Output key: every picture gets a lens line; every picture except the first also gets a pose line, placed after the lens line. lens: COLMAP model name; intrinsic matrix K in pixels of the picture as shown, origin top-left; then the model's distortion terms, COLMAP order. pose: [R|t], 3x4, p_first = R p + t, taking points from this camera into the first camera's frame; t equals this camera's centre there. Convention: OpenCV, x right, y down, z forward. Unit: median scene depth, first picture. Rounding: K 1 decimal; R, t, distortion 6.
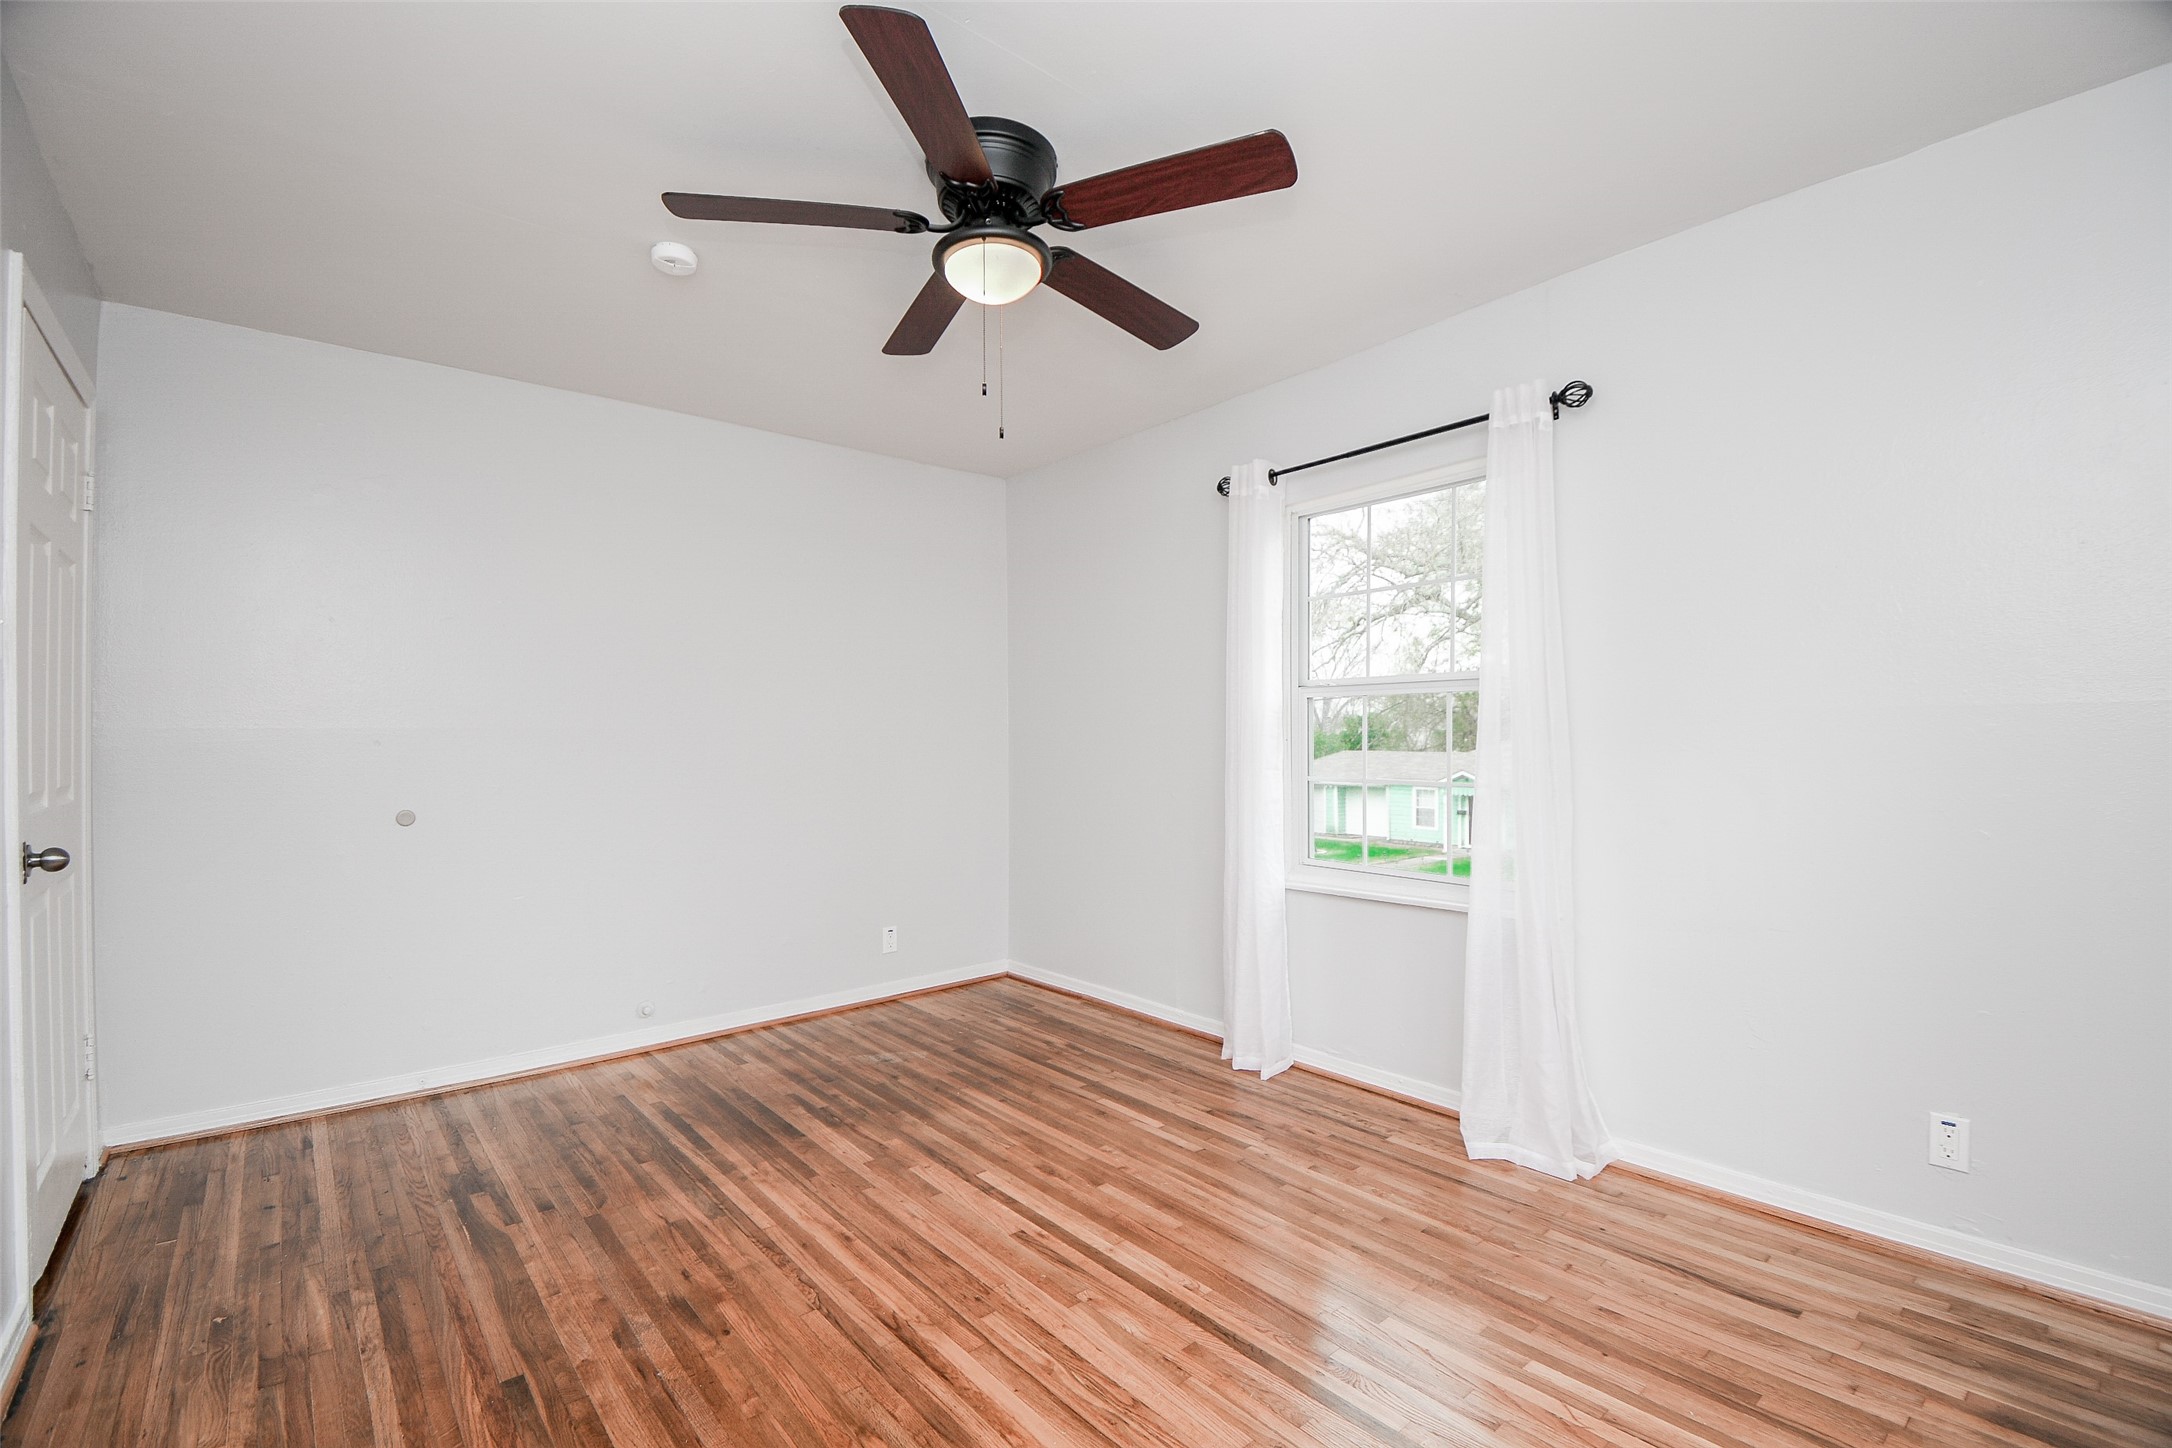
lens RADIAL K [[944.3, 0, 1041.4], [0, 944.3, 732.1], [0, 0, 1]] dist [-0.042050, -0.000607]
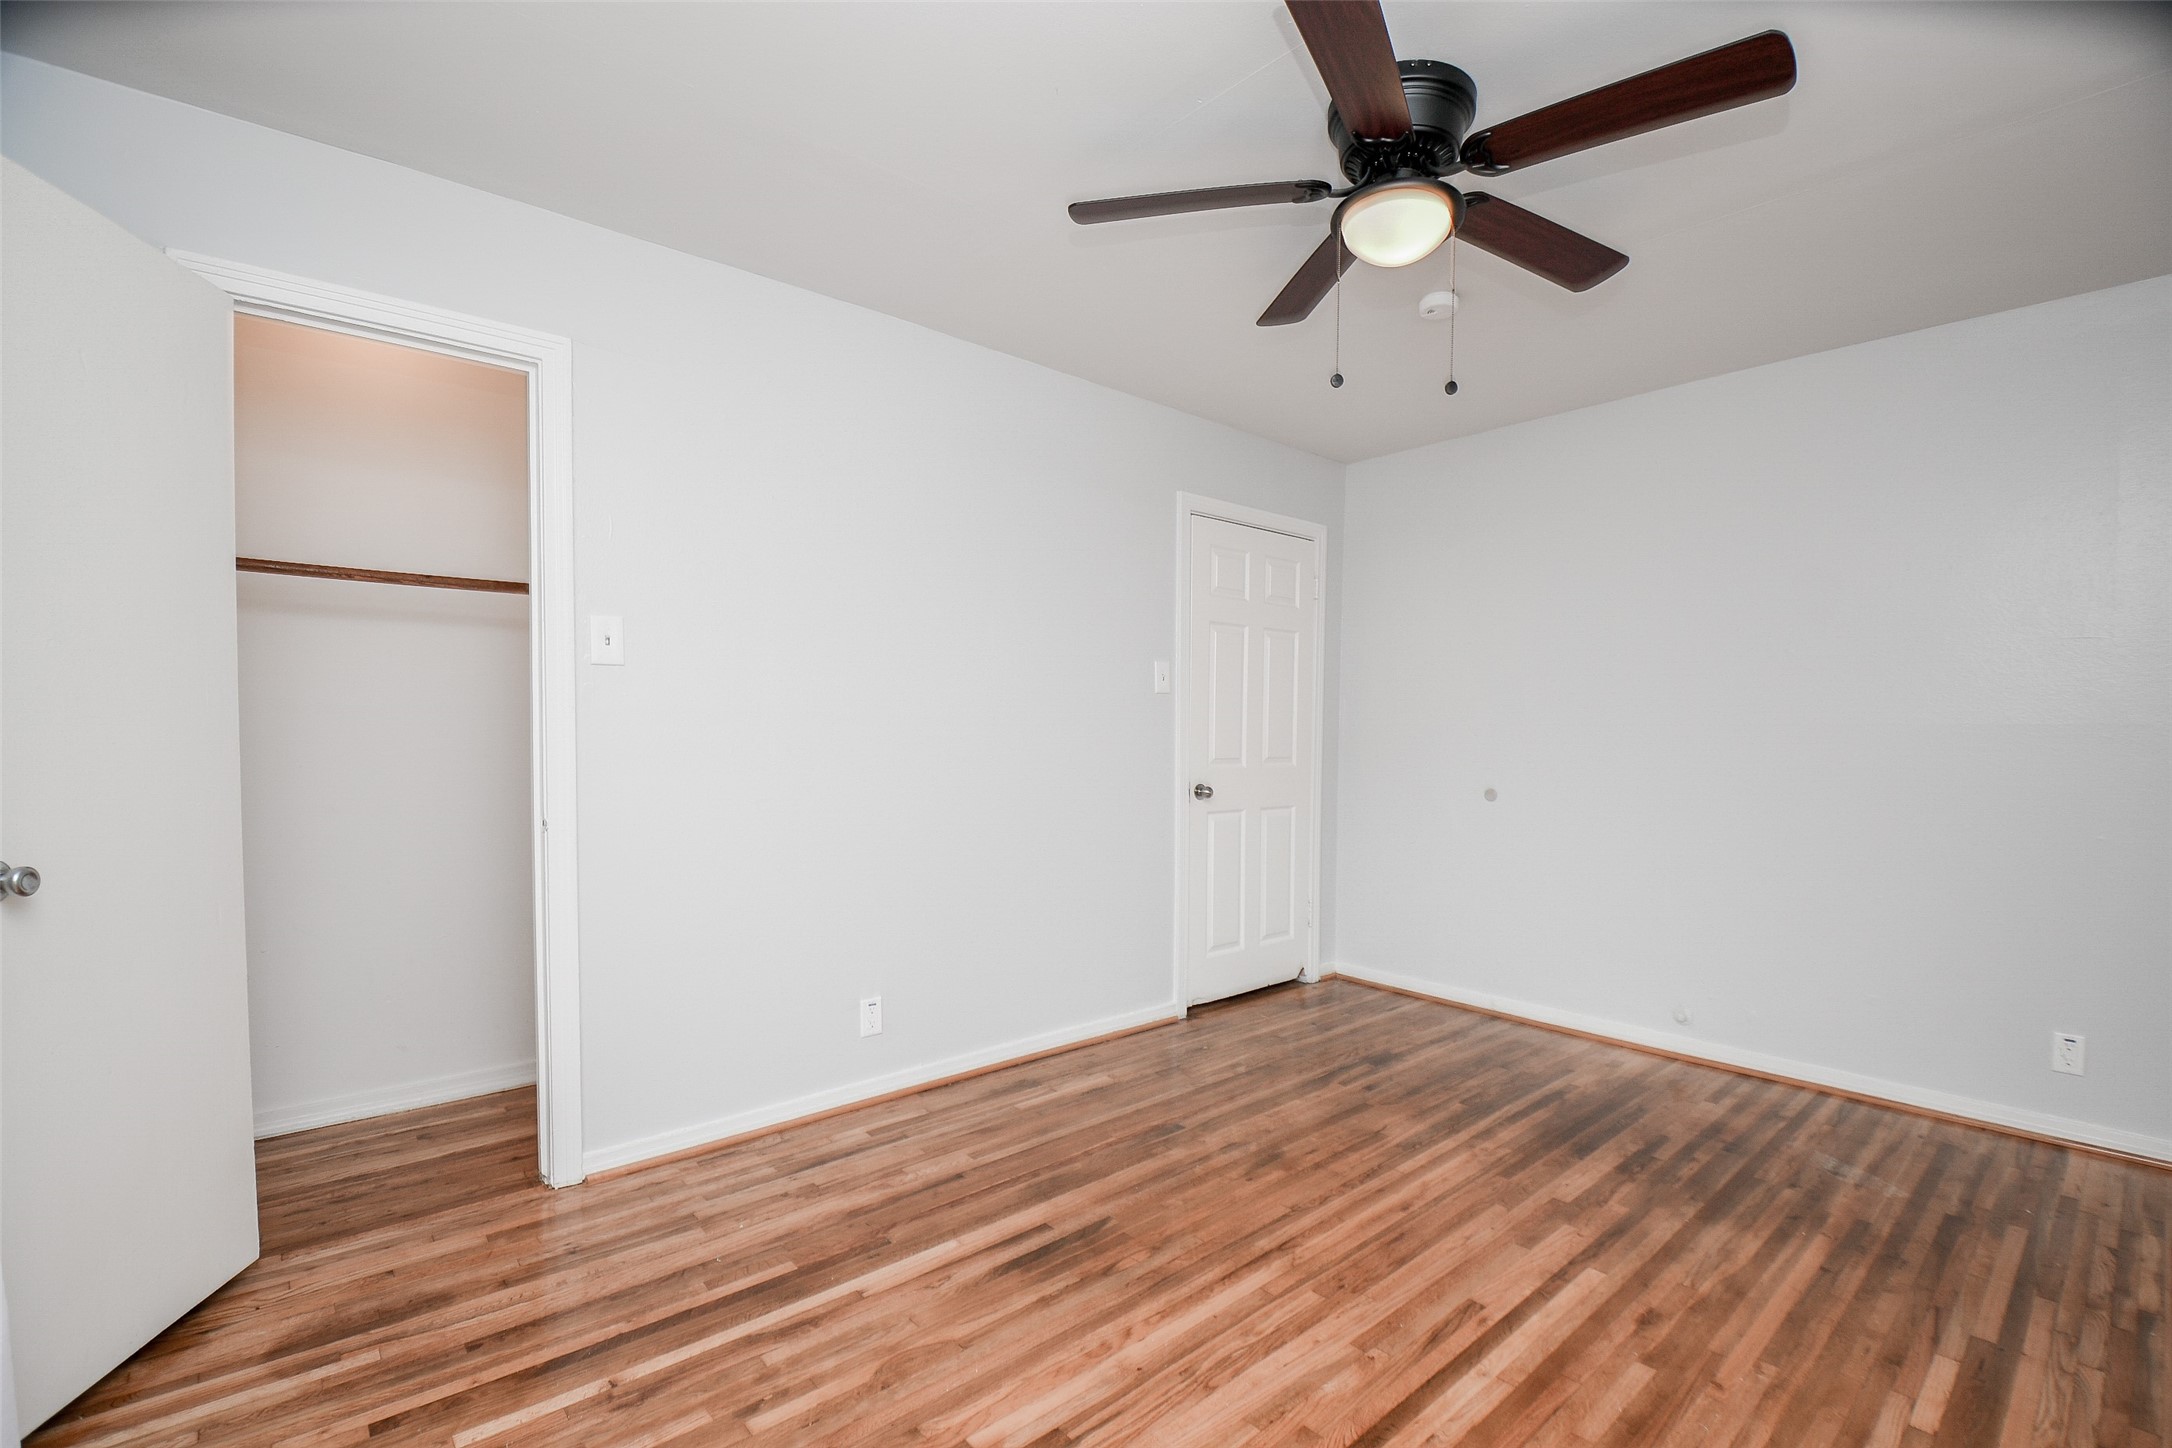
lens RADIAL K [[976.1, 0, 1086.9], [0, 976.1, 738.8], [0, 0, 1]] dist [-0.002600, -0.016345]
pose [[0.028955, 0.029932, -0.999132, 0.678026], [-0.007080, 0.999533, 0.029739, 0.000457], [0.999556, 0.006213, 0.029153, 0.503192]]
